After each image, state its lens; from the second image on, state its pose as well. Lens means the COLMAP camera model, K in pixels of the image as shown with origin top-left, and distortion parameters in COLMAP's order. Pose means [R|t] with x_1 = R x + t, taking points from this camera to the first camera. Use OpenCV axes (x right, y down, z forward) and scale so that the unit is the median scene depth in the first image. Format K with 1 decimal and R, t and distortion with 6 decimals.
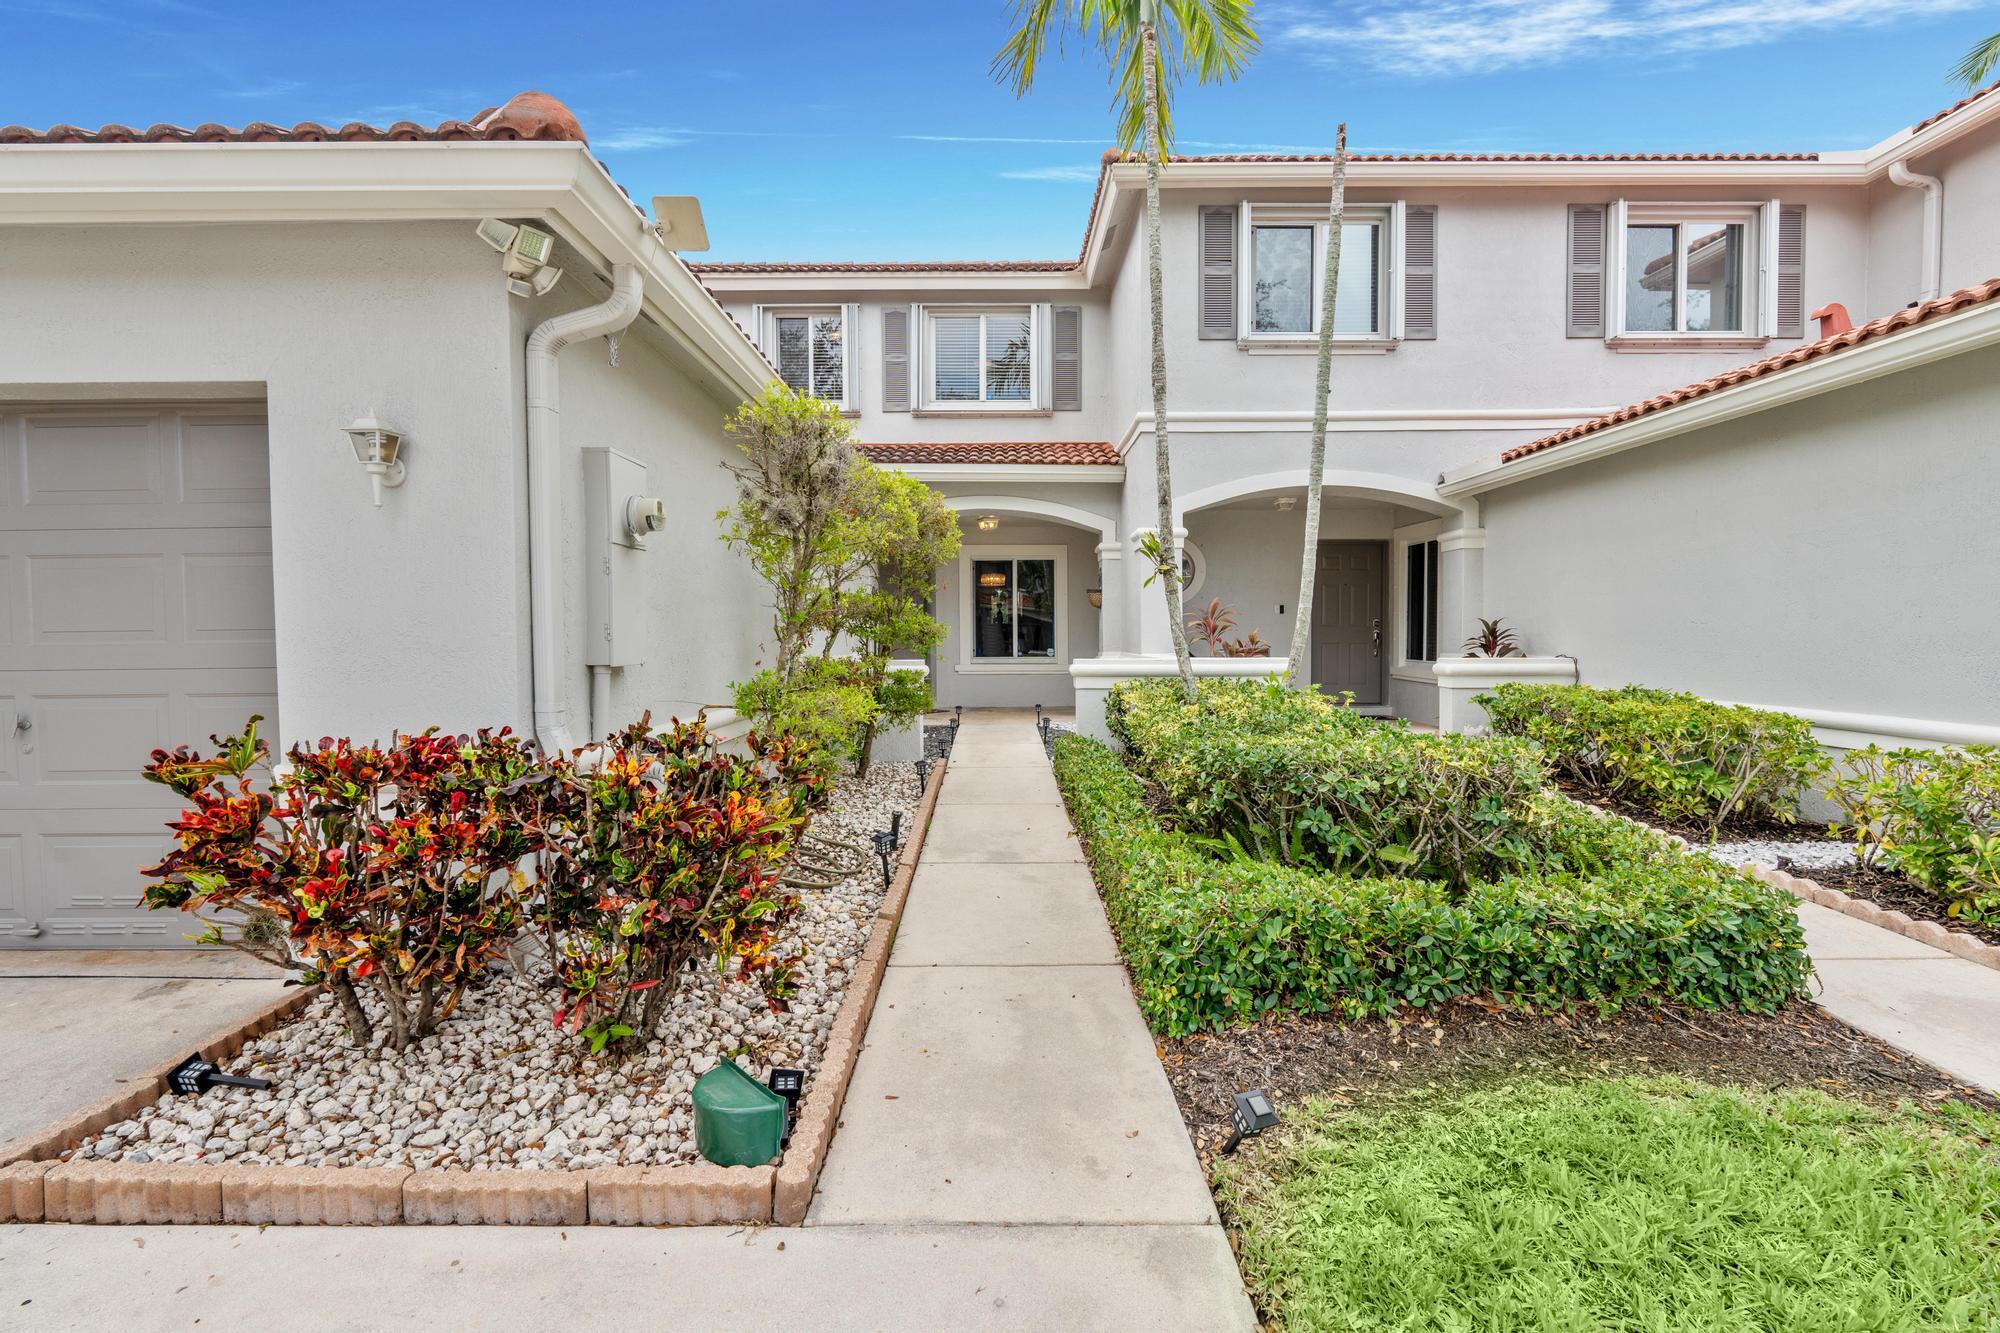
lens RADIAL K [[884.4, 0, 1000.0], [0, 884.4, 666.5], [0, 0, 1]] dist [0.000992, 0.000535]
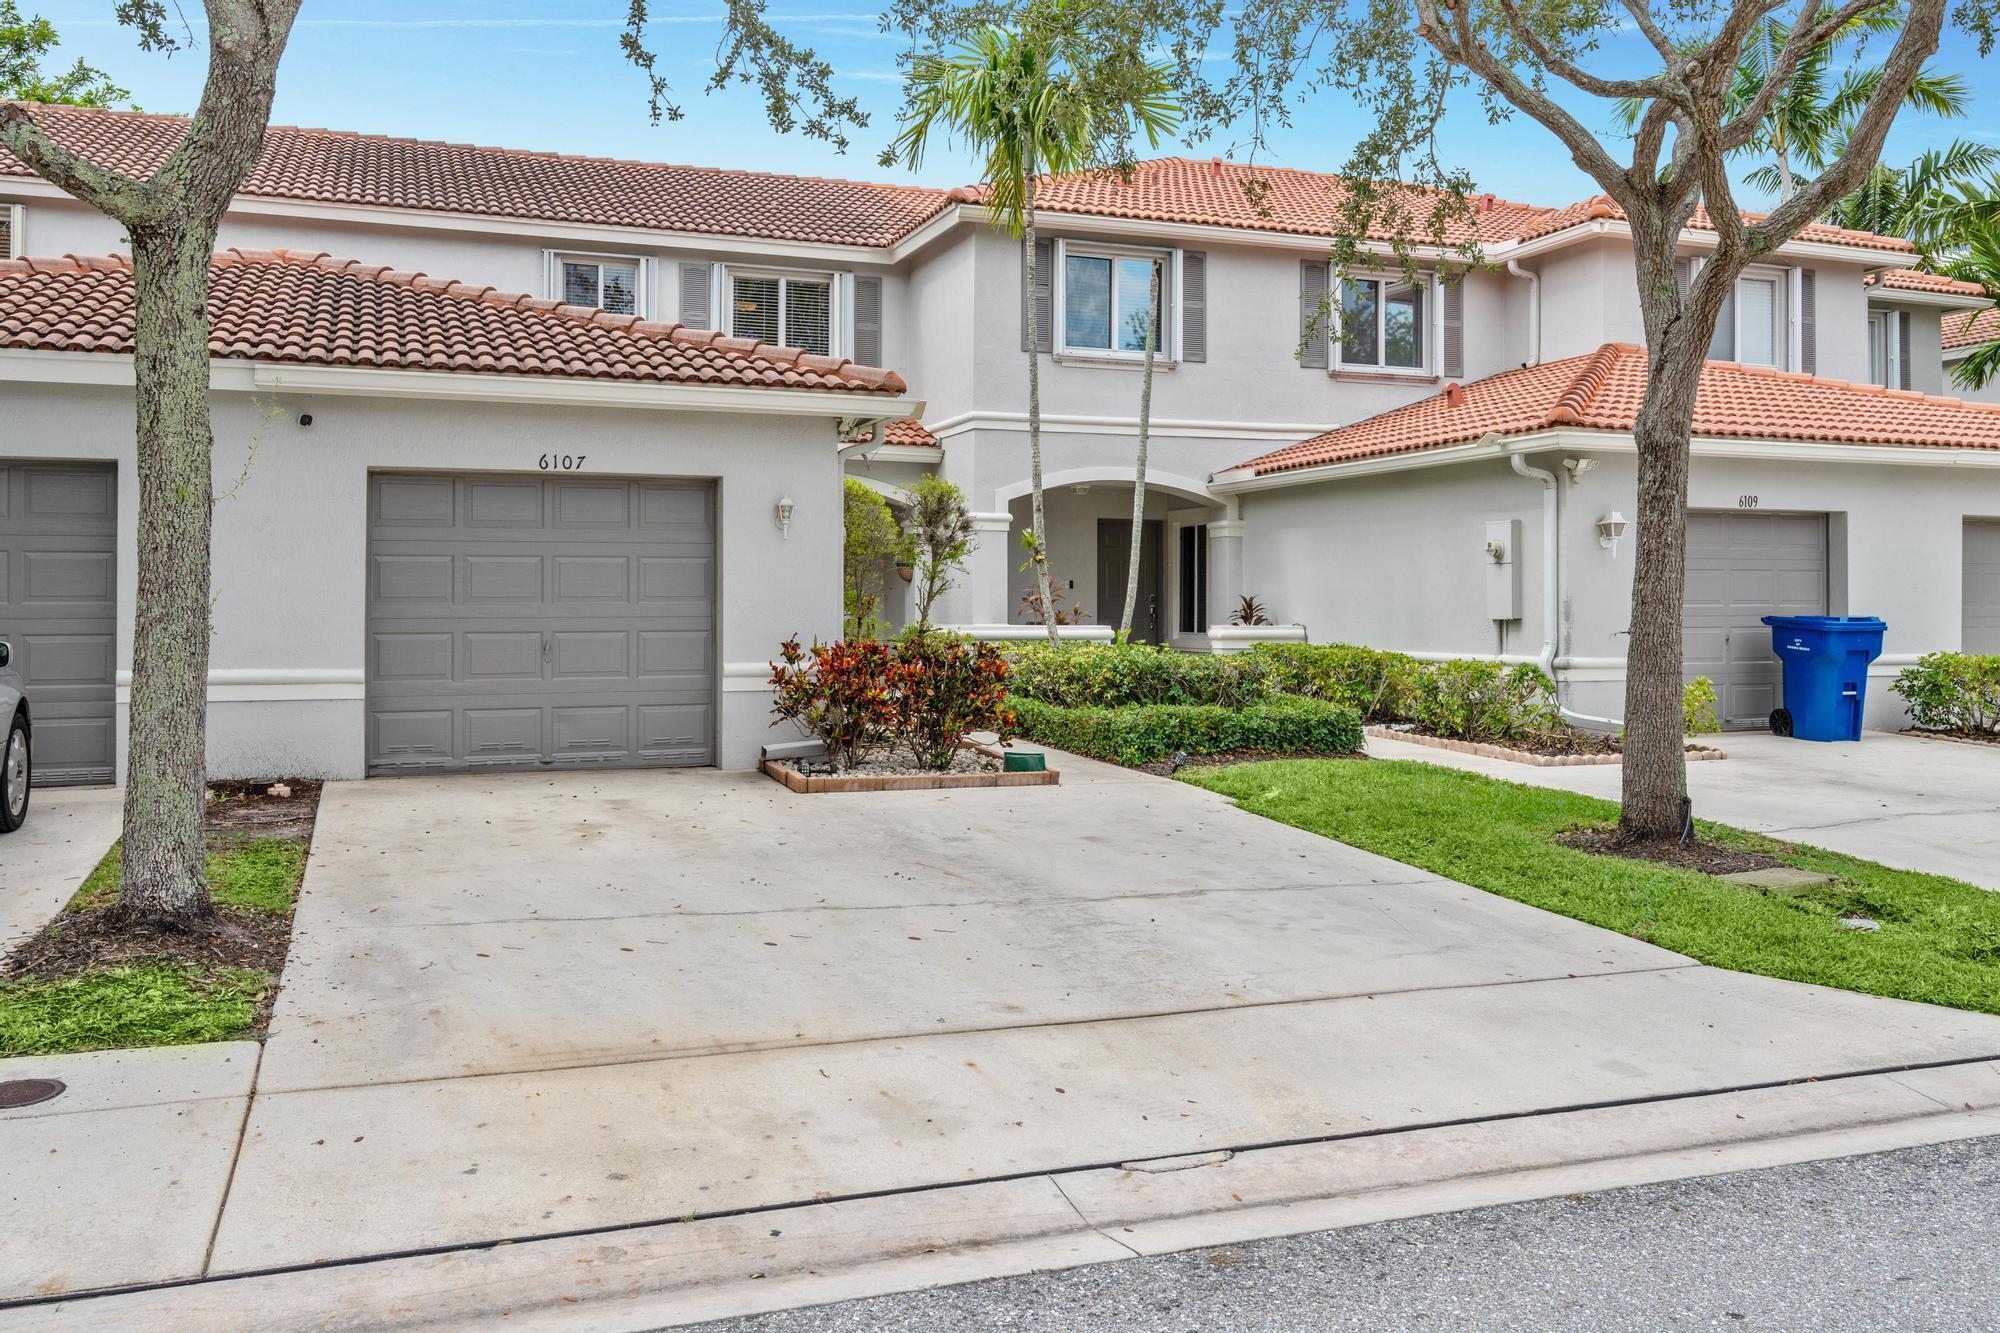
lens RADIAL K [[1659.2, 0, 1000.0], [0, 1659.2, 666.5], [0, 0, 1]] dist [0.036287, 0.000451]
pose [[0.936717, -0.006671, 0.350025, -0.565173], [0.008706, 0.999953, -0.004242, 0.050583], [-0.349980, 0.007021, 0.936731, -1.019256]]
